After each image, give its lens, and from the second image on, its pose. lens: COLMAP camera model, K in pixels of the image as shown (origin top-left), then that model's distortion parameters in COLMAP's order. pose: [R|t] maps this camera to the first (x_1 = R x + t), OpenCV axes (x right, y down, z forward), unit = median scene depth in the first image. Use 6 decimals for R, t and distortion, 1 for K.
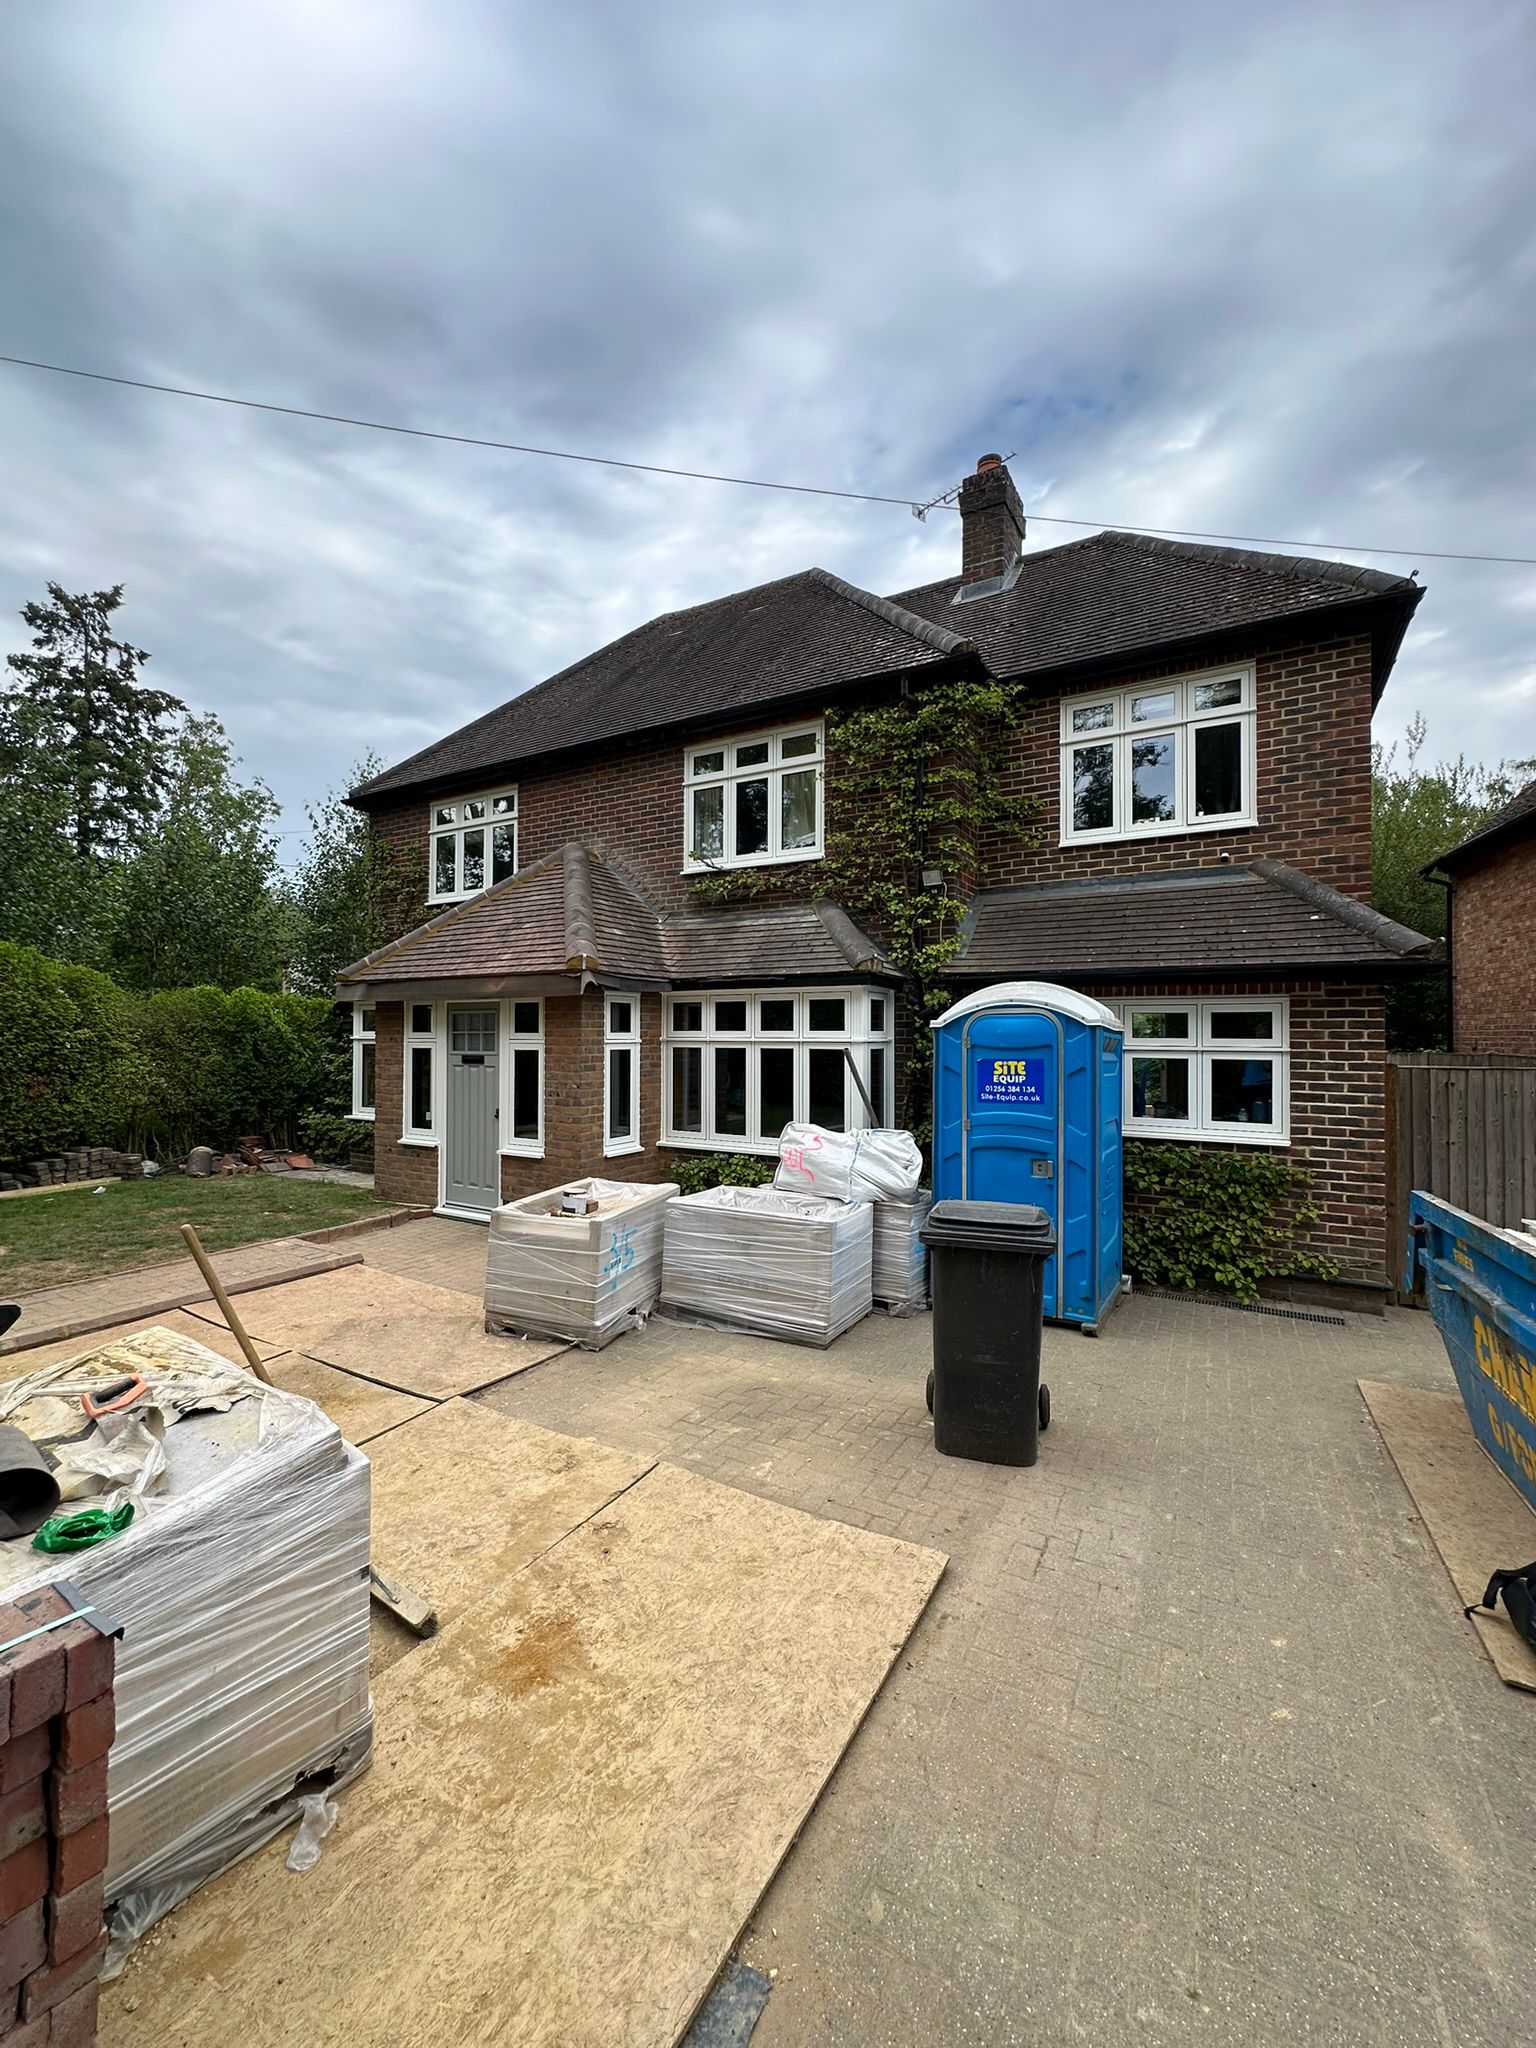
lens RADIAL K [[801.5, 0, 768.0], [0, 801.5, 1024.0], [0, 0, 1]] dist [0.003927, 0.000525]
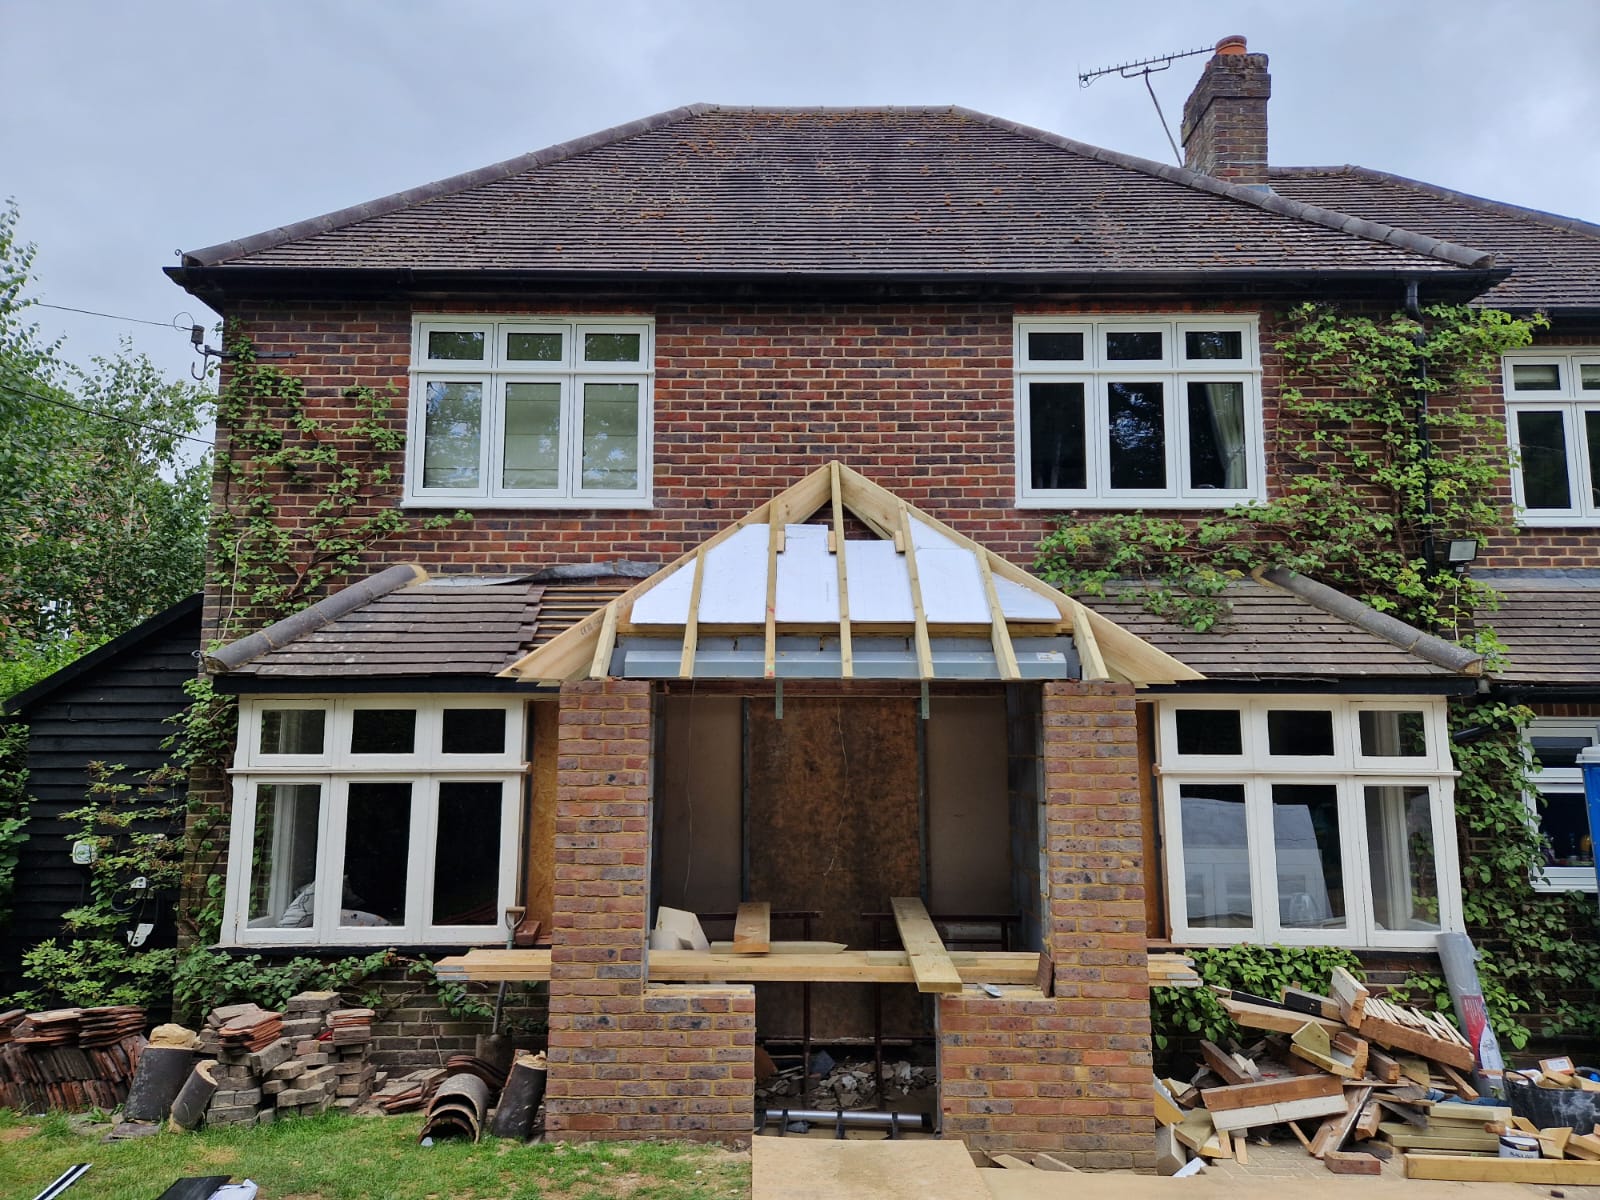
lens RADIAL K [[1056.8, 0, 800.0], [0, 1056.8, 600.0], [0, 0, 1]] dist [0.077610, -0.065121]
pose [[0.867868, 0.065765, 0.492423, -0.685350], [-0.005759, 0.992464, -0.122397, -0.009871], [-0.496761, 0.103389, 0.861707, 0.378192]]
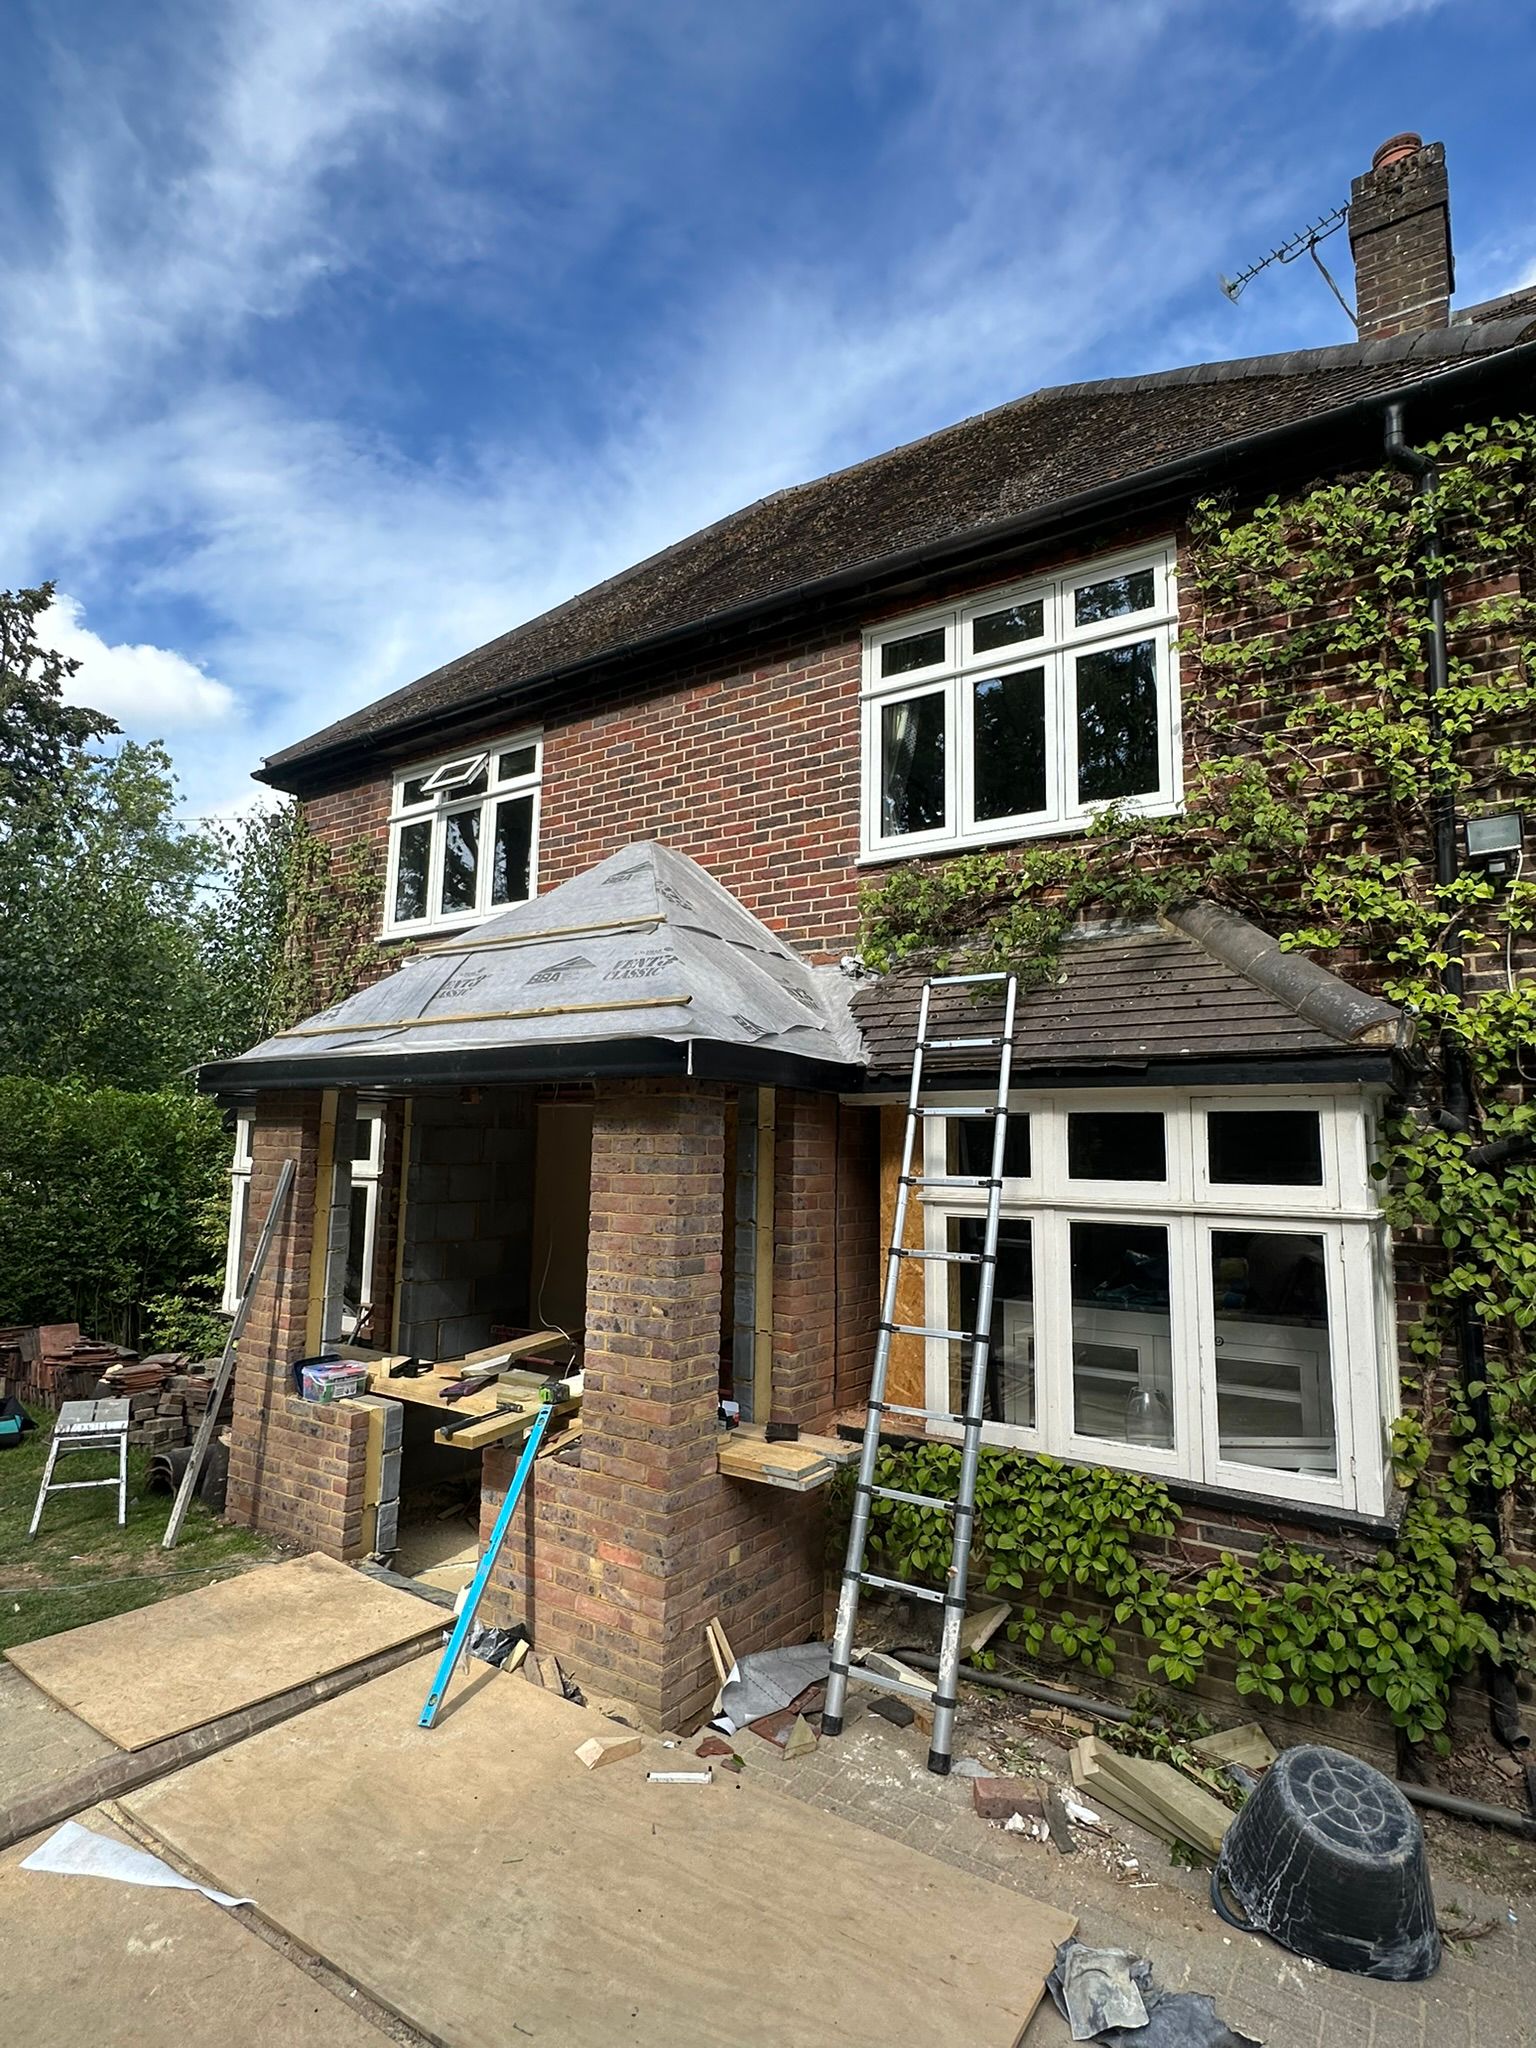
lens RADIAL K [[1046.1, 0, 764.2], [0, 1046.1, 1025.9], [0, 0, 1]] dist [-0.002238, 0.001046]
pose [[0.997437, 0.007834, -0.071126, -0.121844], [-0.015887, 0.993425, -0.113374, -0.009068], [0.069770, 0.114214, 0.991003, 0.361576]]
